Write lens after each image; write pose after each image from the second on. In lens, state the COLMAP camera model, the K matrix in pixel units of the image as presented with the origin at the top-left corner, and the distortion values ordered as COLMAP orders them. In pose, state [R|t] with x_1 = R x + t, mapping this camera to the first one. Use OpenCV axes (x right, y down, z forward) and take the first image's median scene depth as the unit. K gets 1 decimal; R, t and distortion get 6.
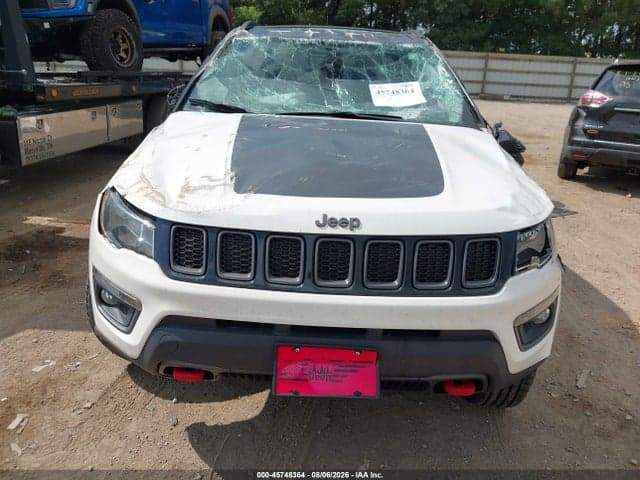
lens RADIAL K [[544.4, 0, 311.9], [0, 544.4, 259.0], [0, 0, 1]] dist [0.039708, -0.063316]
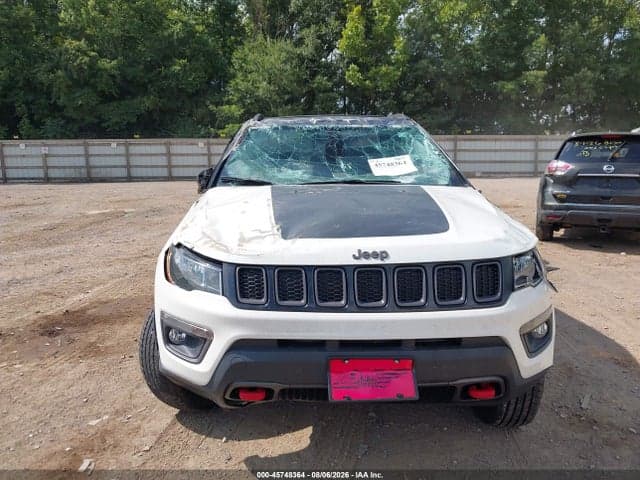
lens RADIAL K [[553.5, 0, 320.0], [0, 553.5, 240.0], [0, 0, 1]] dist [0.042818, -0.073958]
pose [[0.996800, -0.063069, 0.049116, -0.088970], [0.071260, 0.979493, -0.188455, 0.090081], [-0.036223, 0.191352, 0.980853, -0.171743]]
